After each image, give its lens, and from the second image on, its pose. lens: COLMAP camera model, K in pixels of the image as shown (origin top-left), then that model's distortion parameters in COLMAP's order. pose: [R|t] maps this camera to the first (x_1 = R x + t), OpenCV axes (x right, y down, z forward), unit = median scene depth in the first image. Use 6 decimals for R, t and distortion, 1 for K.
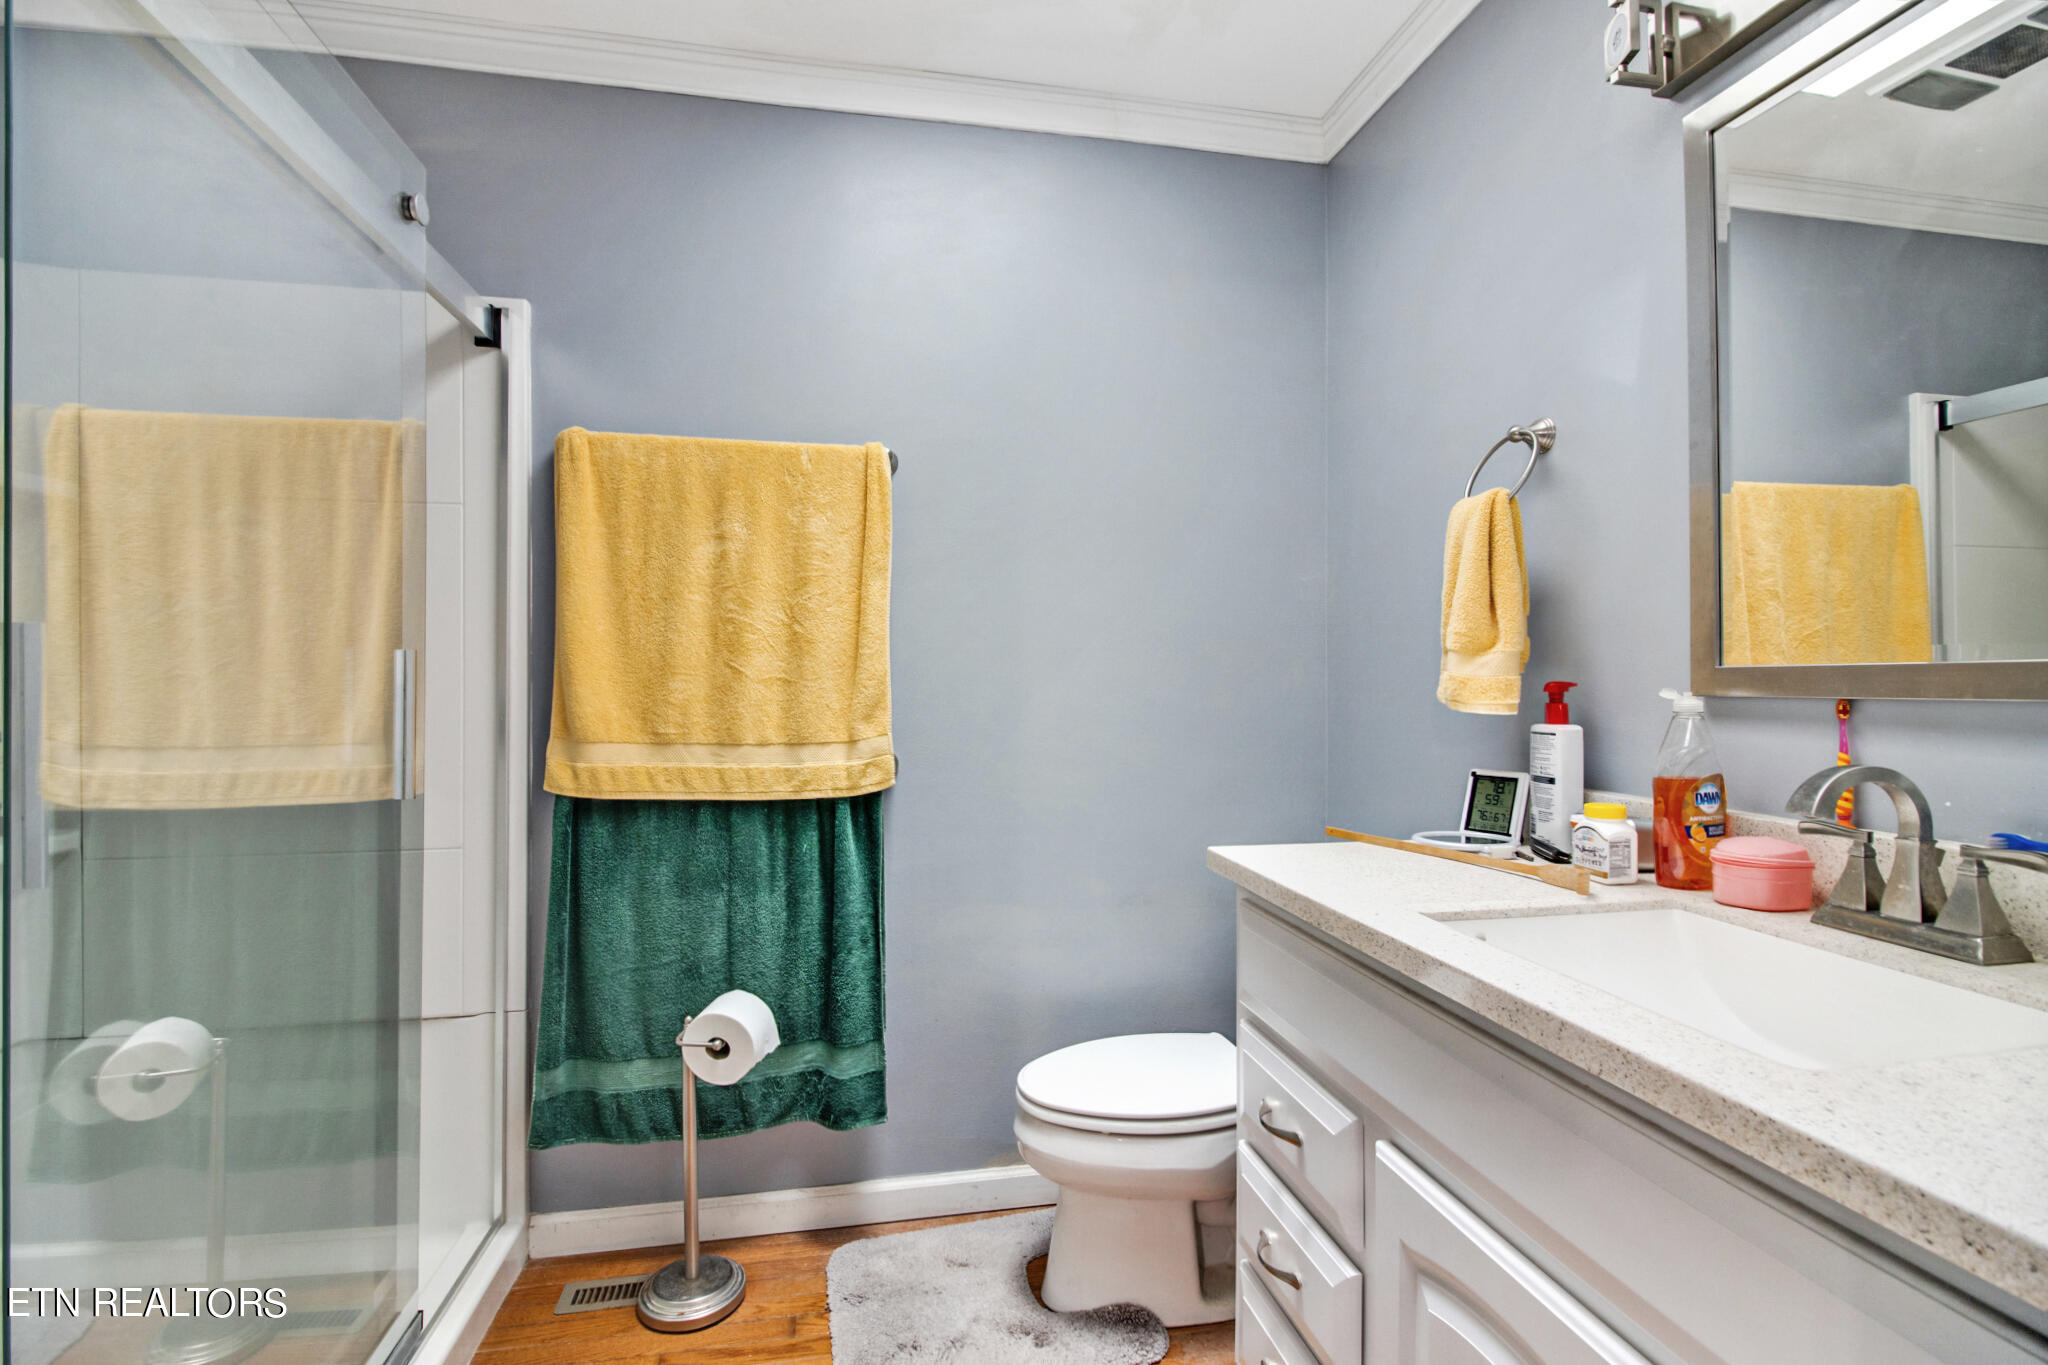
lens RADIAL K [[943.4, 0, 1021.0], [0, 943.4, 673.7], [0, 0, 1]] dist [-0.014203, -0.005143]
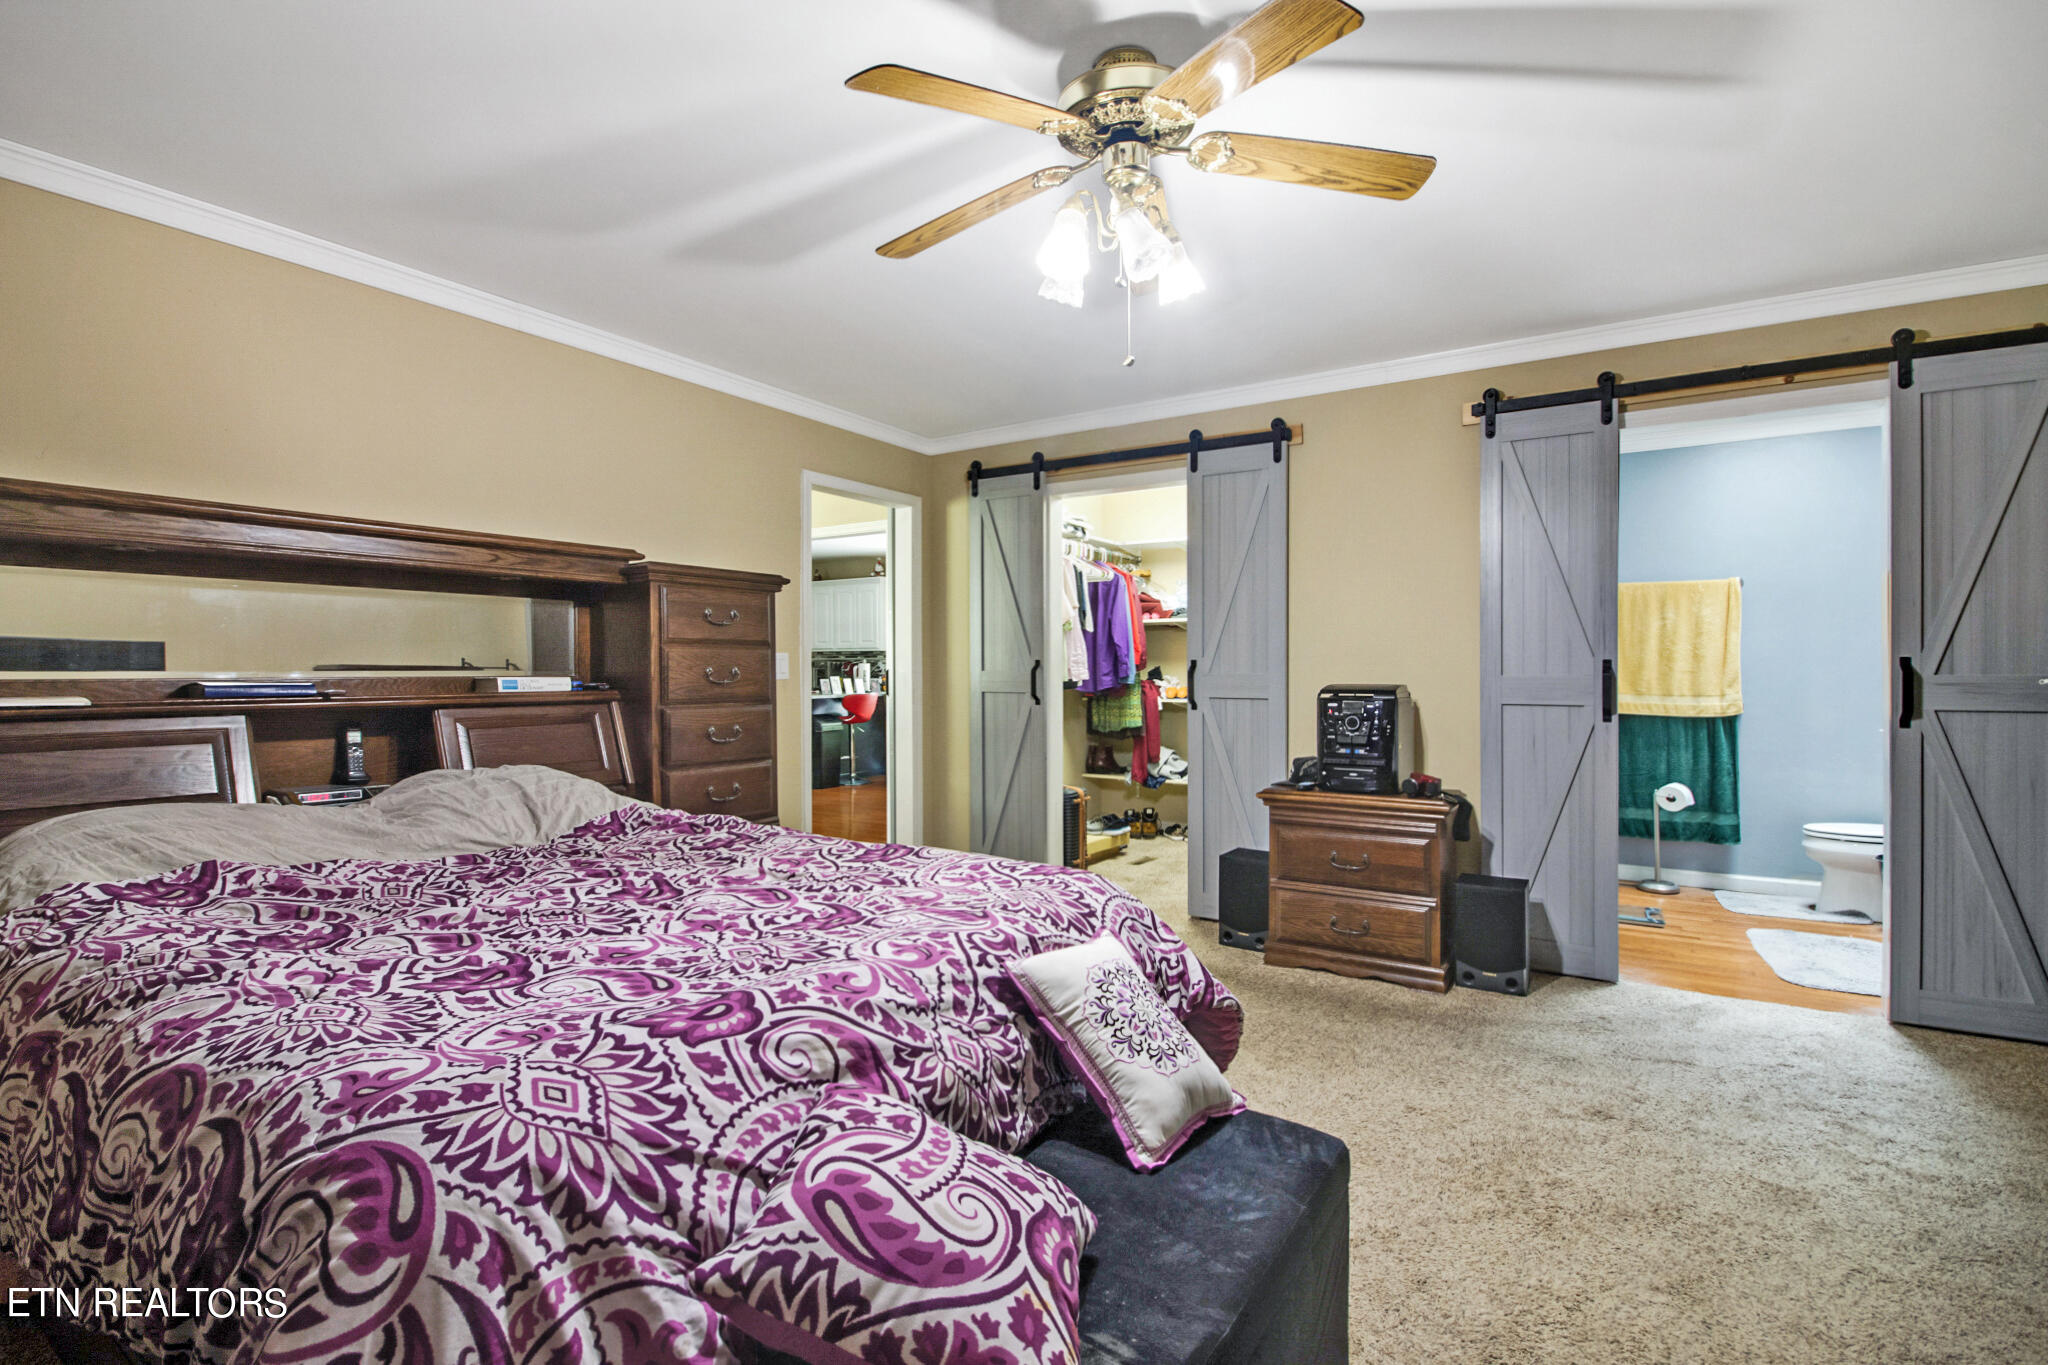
lens RADIAL K [[943.4, 0, 1011.3], [0, 943.4, 671.3], [0, 0, 1]] dist [-0.014203, -0.005143]
pose [[0.715738, -0.006790, -0.698336, 0.211341], [0.011058, 0.999938, 0.001610, -0.018400], [0.698282, -0.008874, 0.715768, -2.189992]]
